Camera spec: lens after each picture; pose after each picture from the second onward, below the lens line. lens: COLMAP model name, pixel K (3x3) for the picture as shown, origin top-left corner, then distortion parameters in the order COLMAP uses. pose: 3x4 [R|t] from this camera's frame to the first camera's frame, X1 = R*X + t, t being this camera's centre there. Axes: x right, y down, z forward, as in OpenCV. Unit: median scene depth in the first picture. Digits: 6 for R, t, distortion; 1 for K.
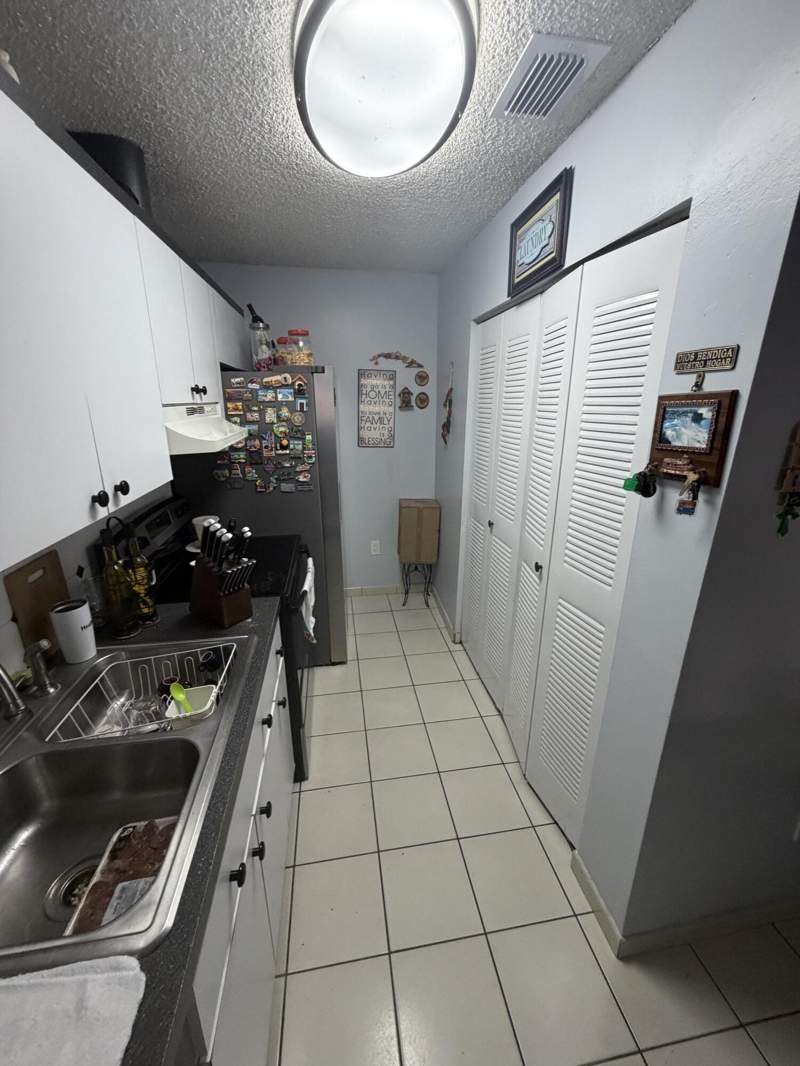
lens RADIAL K [[426.3, 0, 403.7], [0, 426.3, 527.3], [0, 0, 1]] dist [-0.001191, -0.000108]
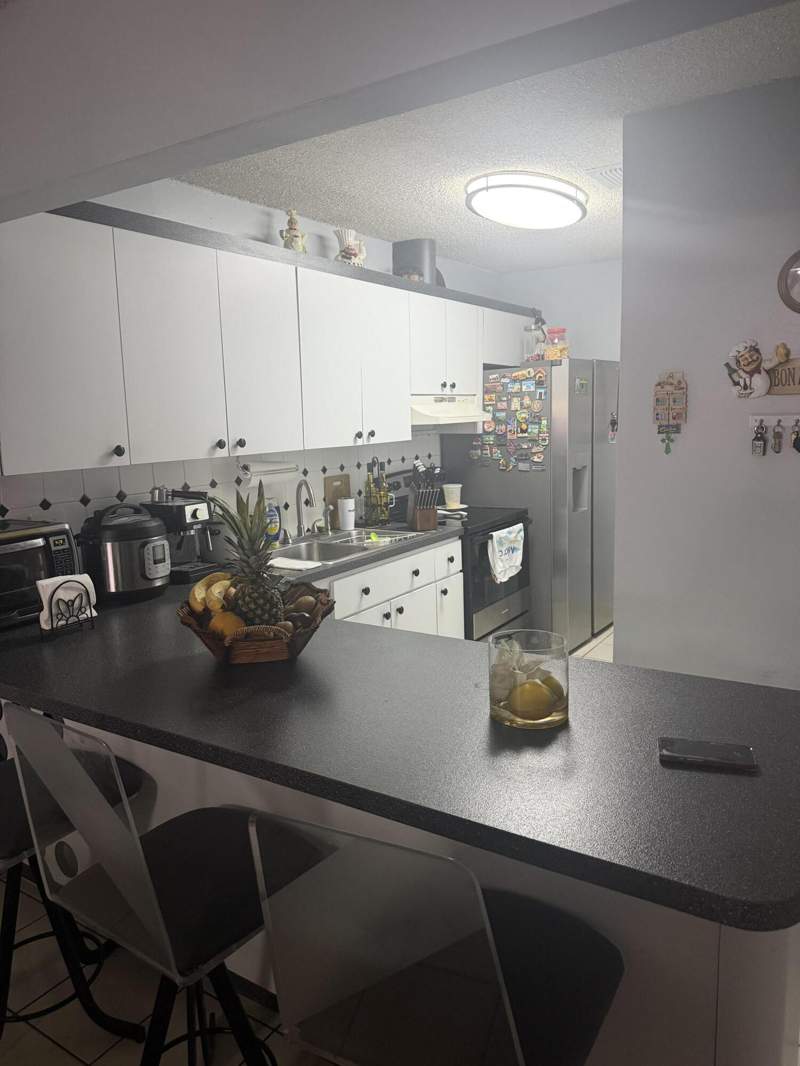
lens RADIAL K [[761.5, 0, 400.0], [0, 761.5, 533.0], [0, 0, 1]] dist [0.046964, -0.088661]
pose [[0.736897, 0.076512, -0.671661, 0.885617], [-0.161310, 0.984774, -0.064798, 0.272386], [0.656477, 0.156095, 0.738020, -0.696257]]
